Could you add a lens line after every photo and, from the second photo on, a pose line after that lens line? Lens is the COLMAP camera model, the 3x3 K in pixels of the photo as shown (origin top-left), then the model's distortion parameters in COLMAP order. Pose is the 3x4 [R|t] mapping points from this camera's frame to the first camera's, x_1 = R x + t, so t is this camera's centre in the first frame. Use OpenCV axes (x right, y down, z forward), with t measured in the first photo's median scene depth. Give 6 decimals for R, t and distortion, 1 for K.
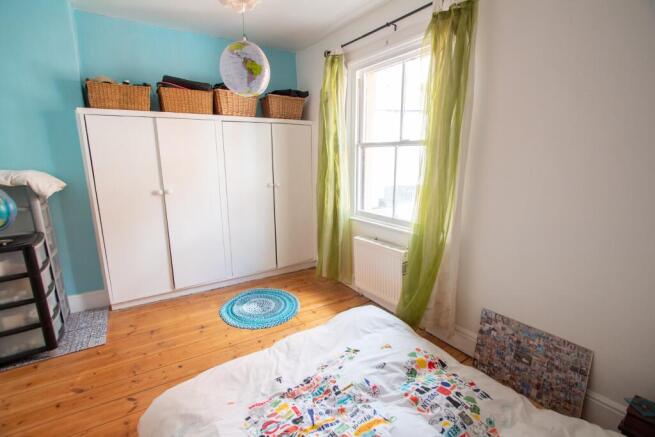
lens RADIAL K [[308.7, 0, 327.5], [0, 308.7, 218.5], [0, 0, 1]] dist [-0.000834, 0.000015]
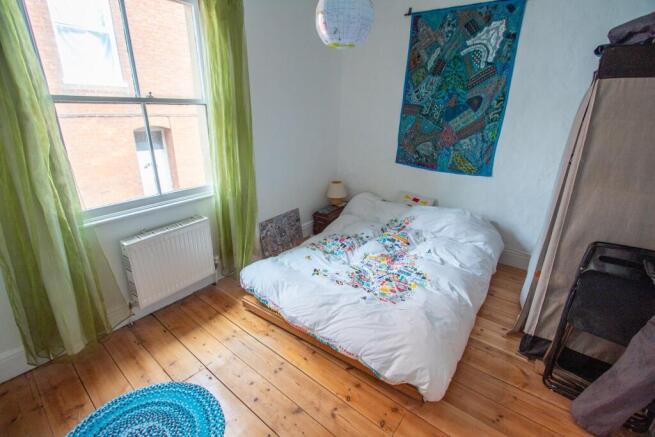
lens RADIAL K [[298.3, 0, 327.5], [0, 298.3, 218.5], [0, 0, 1]] dist [0.000647, 0.000056]
pose [[-0.329565, -0.318980, 0.888616, -0.974663], [0.187267, 0.900413, 0.392667, -0.256704], [-0.925375, 0.295817, -0.237010, 1.180036]]
